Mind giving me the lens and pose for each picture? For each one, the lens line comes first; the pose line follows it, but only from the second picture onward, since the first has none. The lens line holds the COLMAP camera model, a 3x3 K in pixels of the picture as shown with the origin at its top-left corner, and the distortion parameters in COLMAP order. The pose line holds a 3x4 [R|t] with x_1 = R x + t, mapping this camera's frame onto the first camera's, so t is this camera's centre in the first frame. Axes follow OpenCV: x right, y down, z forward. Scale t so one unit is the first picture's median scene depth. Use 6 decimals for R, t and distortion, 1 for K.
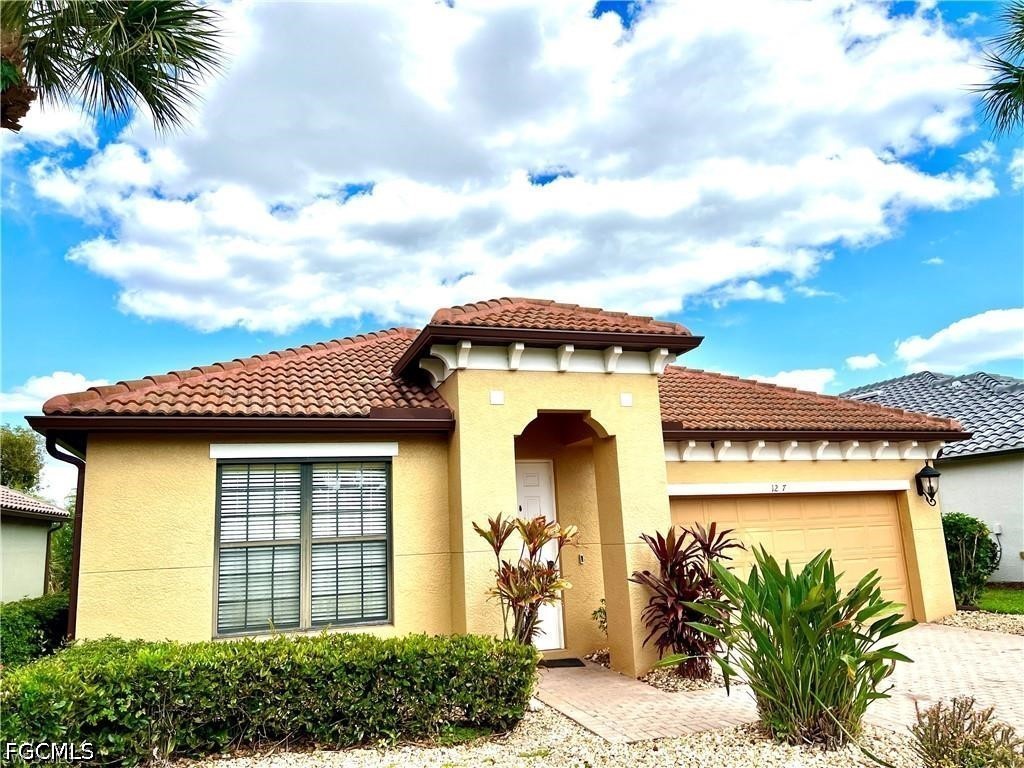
lens RADIAL K [[760.3, 0, 511.1], [0, 760.3, 385.9], [0, 0, 1]] dist [0.029919, -0.030459]
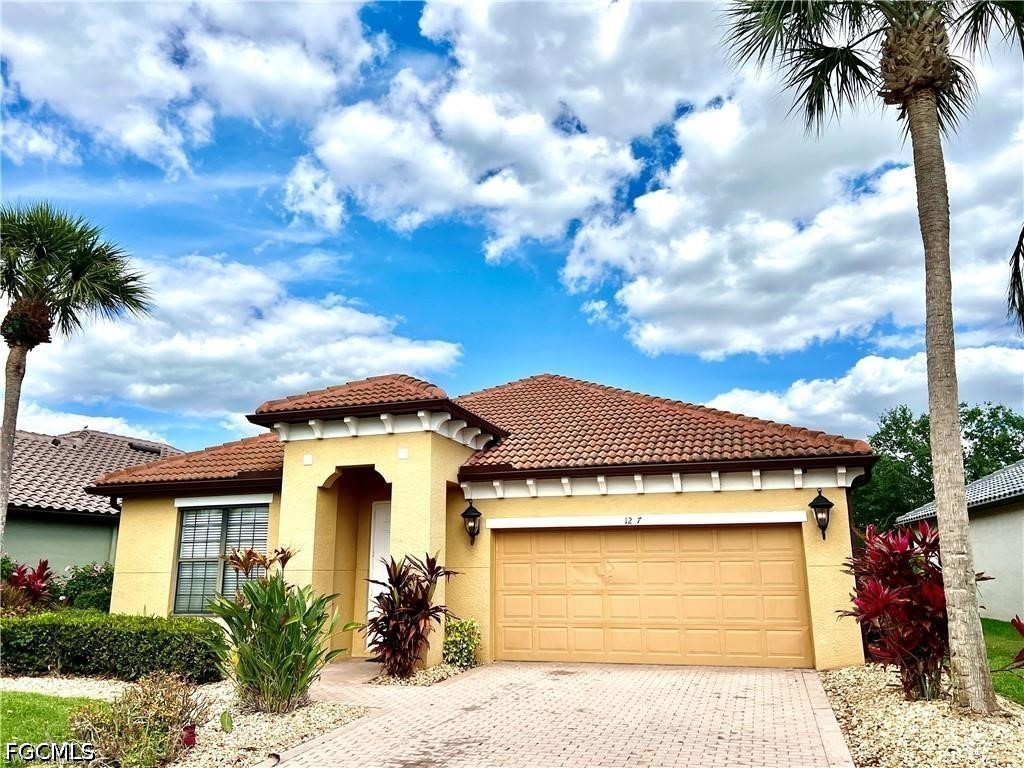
lens RADIAL K [[760.3, 0, 508.8], [0, 760.3, 383.1], [0, 0, 1]] dist [0.029919, -0.030459]
pose [[0.797690, -0.107413, -0.593425, 1.120027], [0.093373, 0.994142, -0.054431, -0.014494], [0.595795, -0.011991, 0.803047, 0.093523]]
